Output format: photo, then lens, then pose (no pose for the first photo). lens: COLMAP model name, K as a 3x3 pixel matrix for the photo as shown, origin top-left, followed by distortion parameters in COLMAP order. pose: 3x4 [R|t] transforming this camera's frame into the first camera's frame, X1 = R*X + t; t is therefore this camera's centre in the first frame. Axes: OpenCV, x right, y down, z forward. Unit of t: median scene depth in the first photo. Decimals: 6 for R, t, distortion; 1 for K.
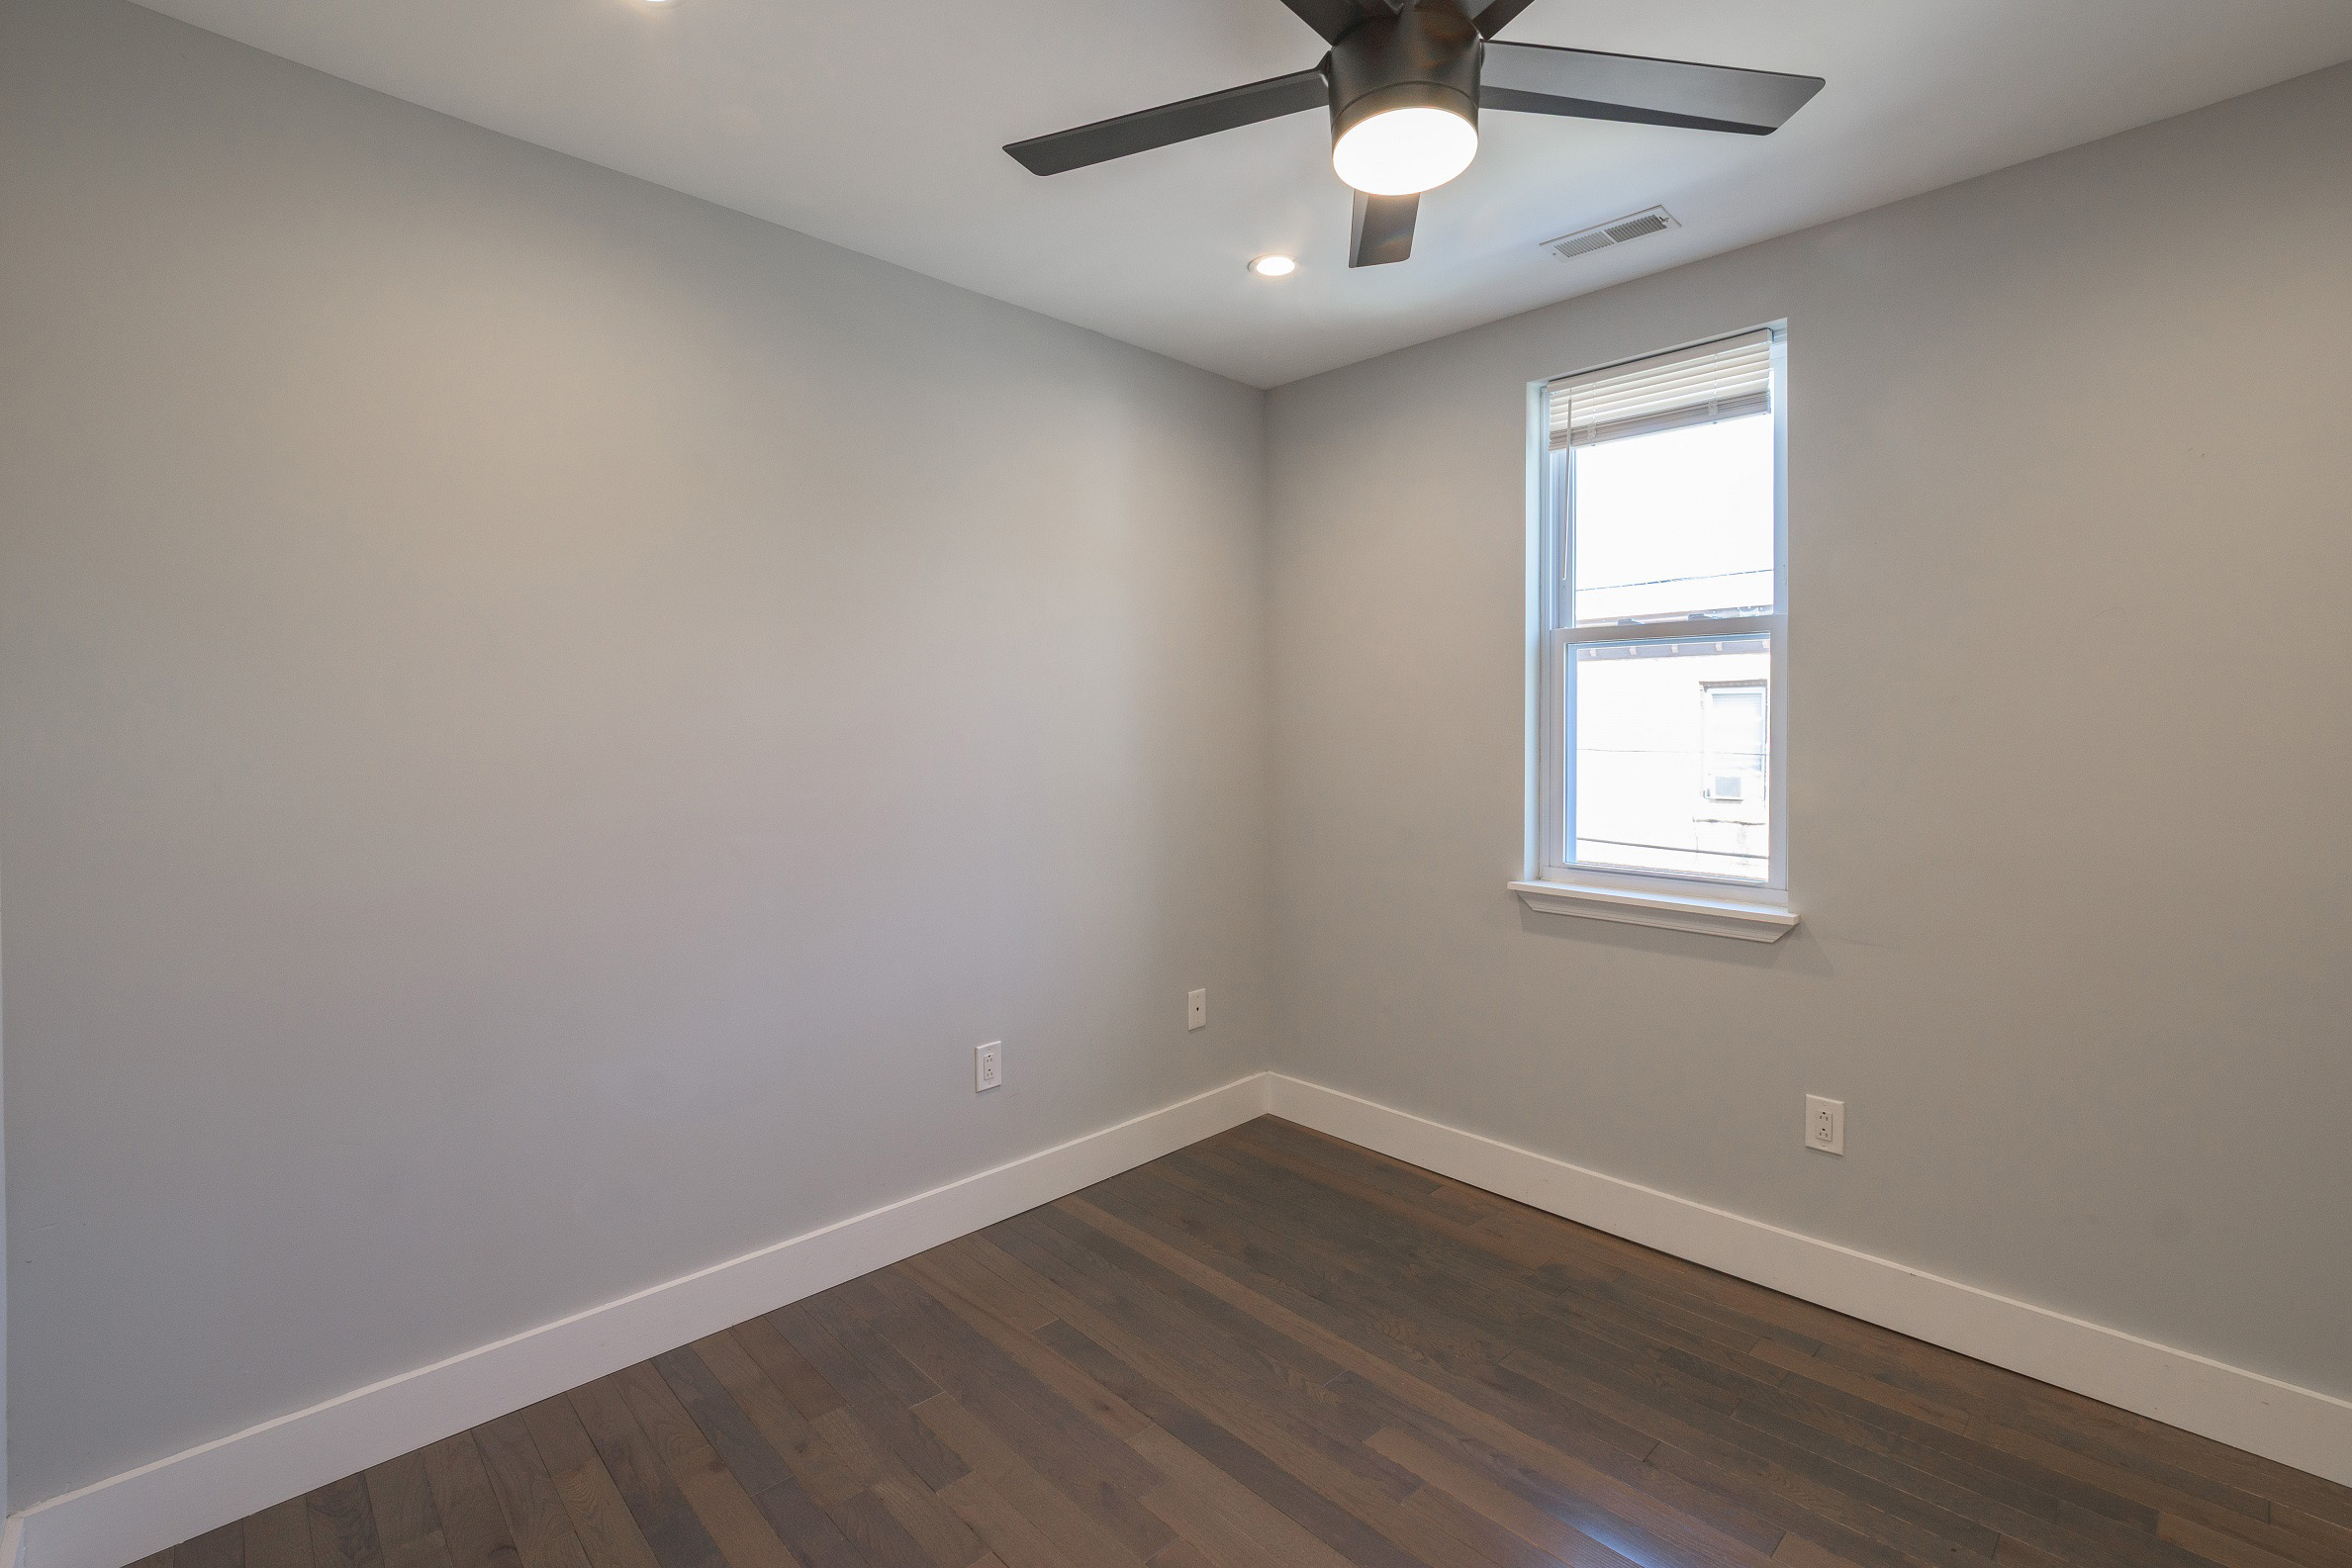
lens RADIAL K [[1075.2, 0, 1161.1], [0, 1075.2, 781.5], [0, 0, 1]] dist [-0.014444, 0.004154]
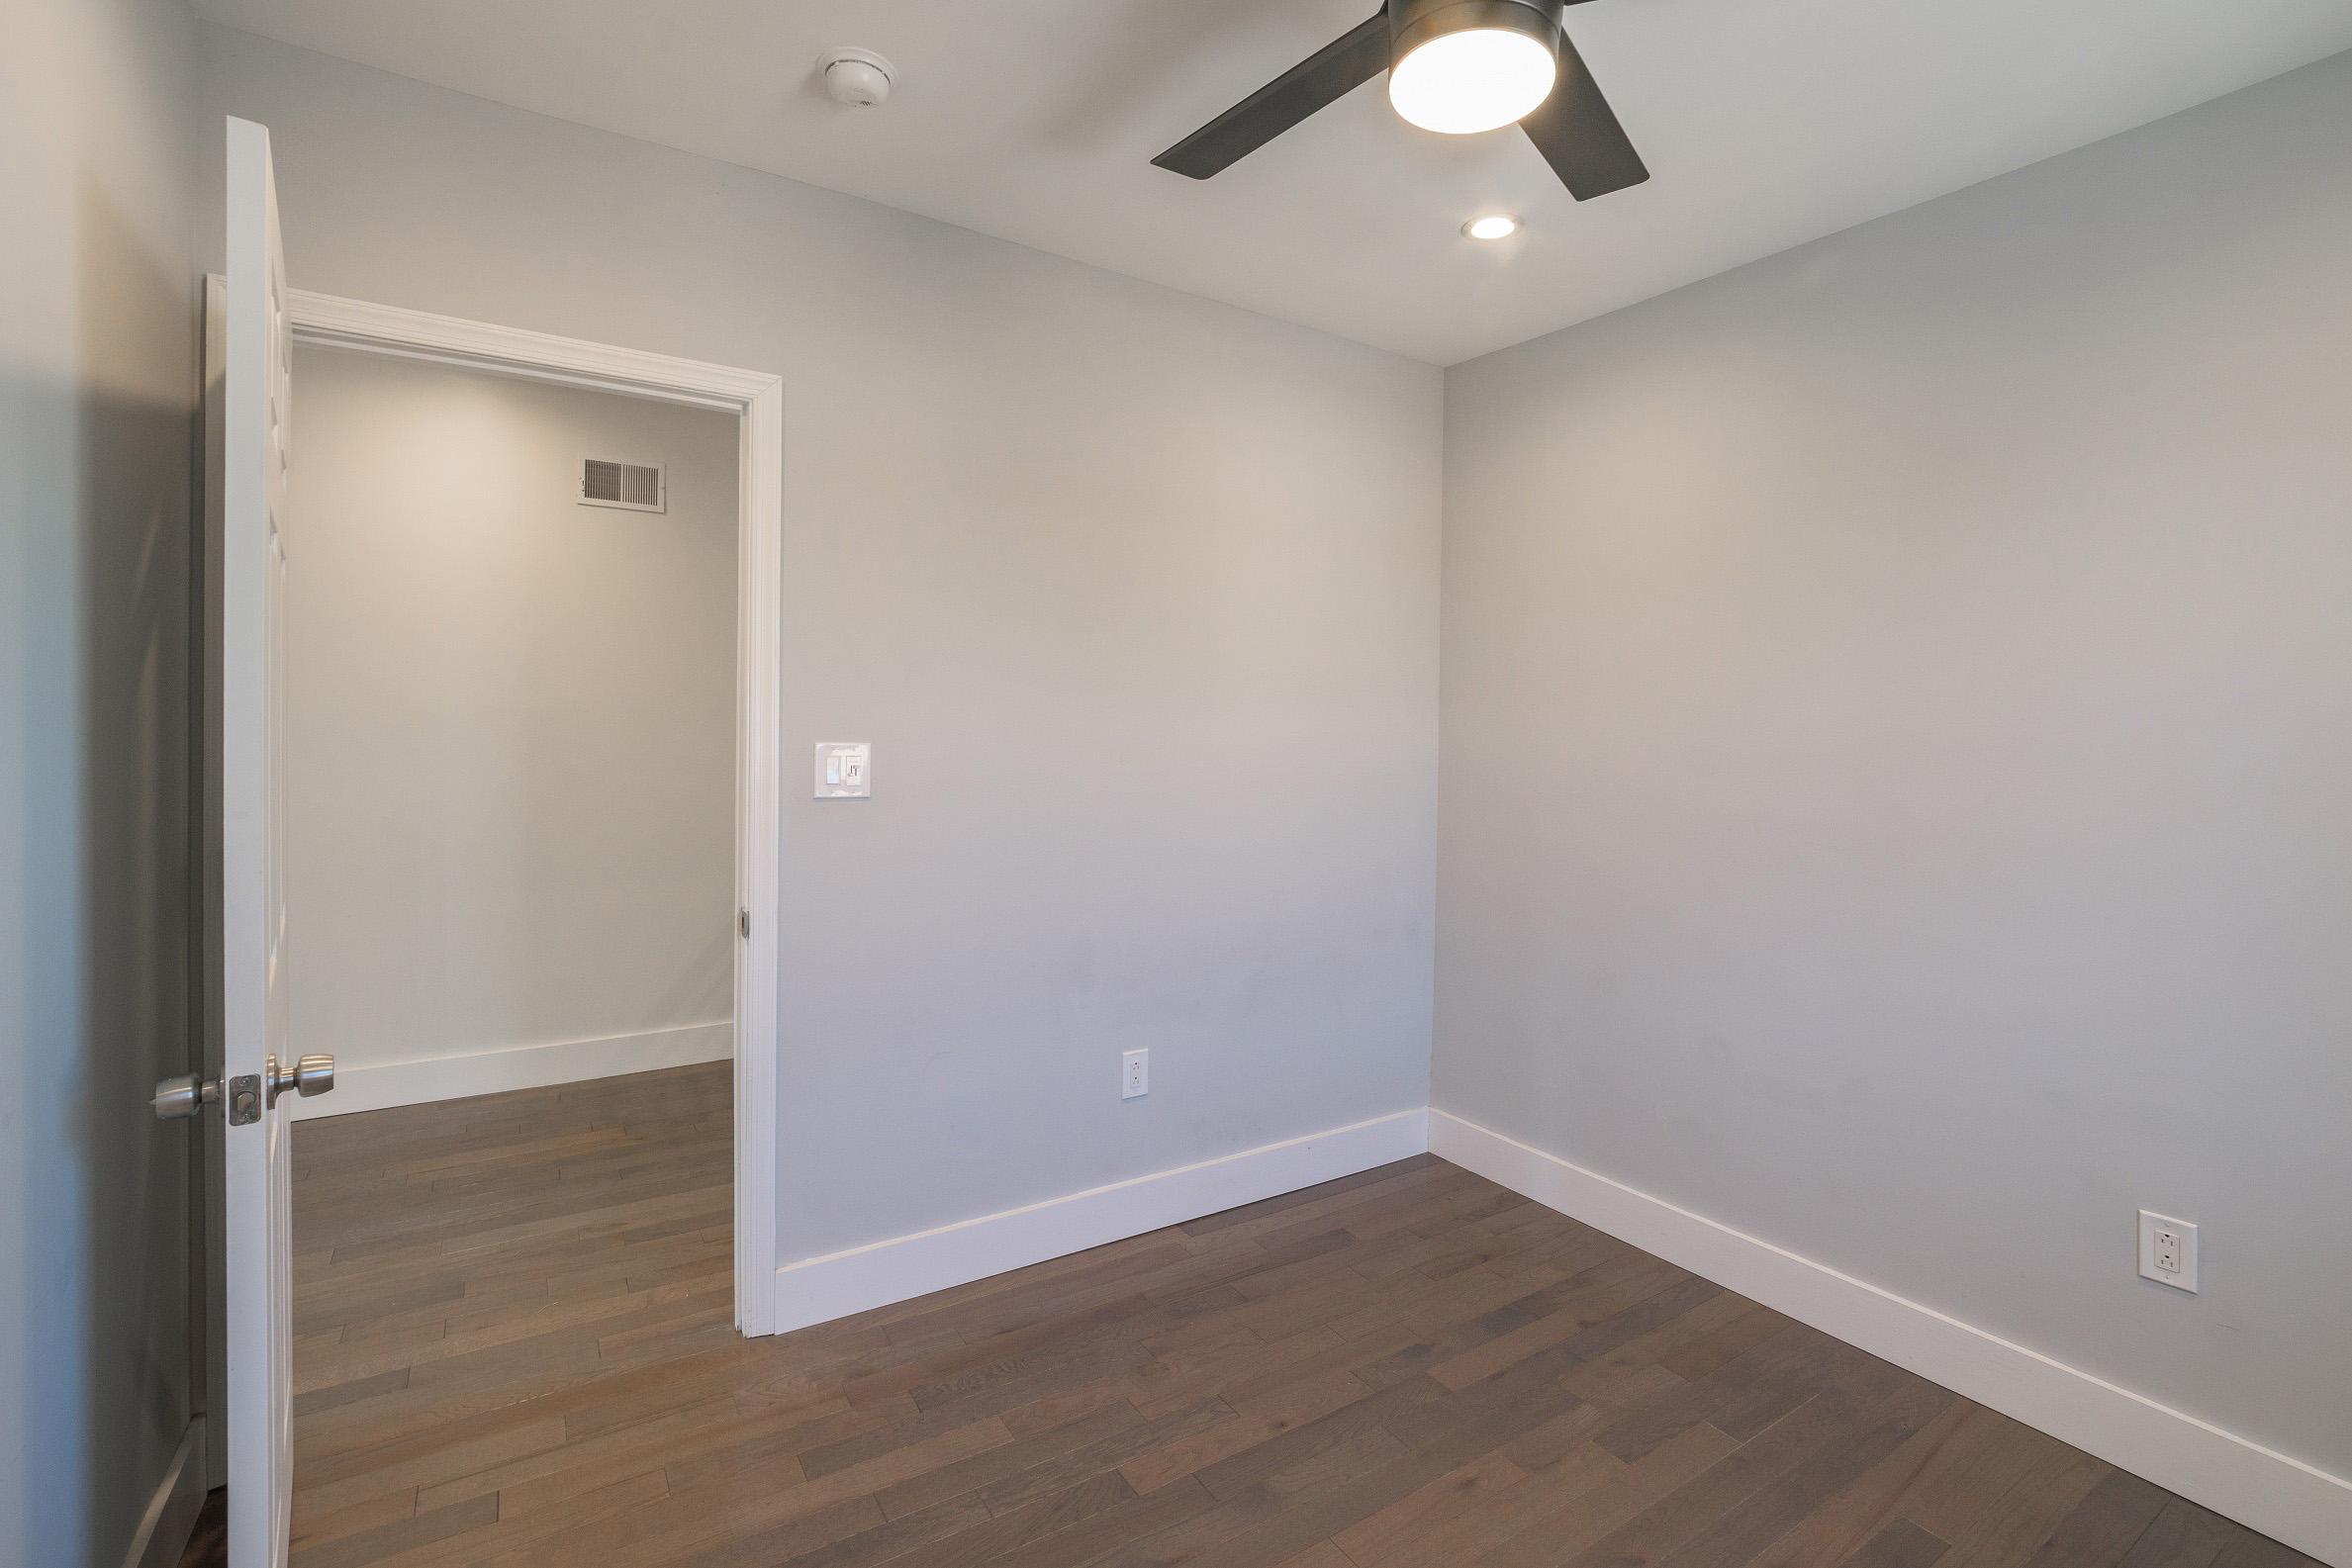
lens RADIAL K [[1075.2, 0, 1183.7], [0, 1075.2, 762.2], [0, 0, 1]] dist [-0.014444, 0.004154]
pose [[-0.159817, 0.050716, -0.985843, 0.878634], [-0.072322, 0.995394, 0.062932, -0.072632], [0.984494, 0.081356, -0.155413, 0.667662]]
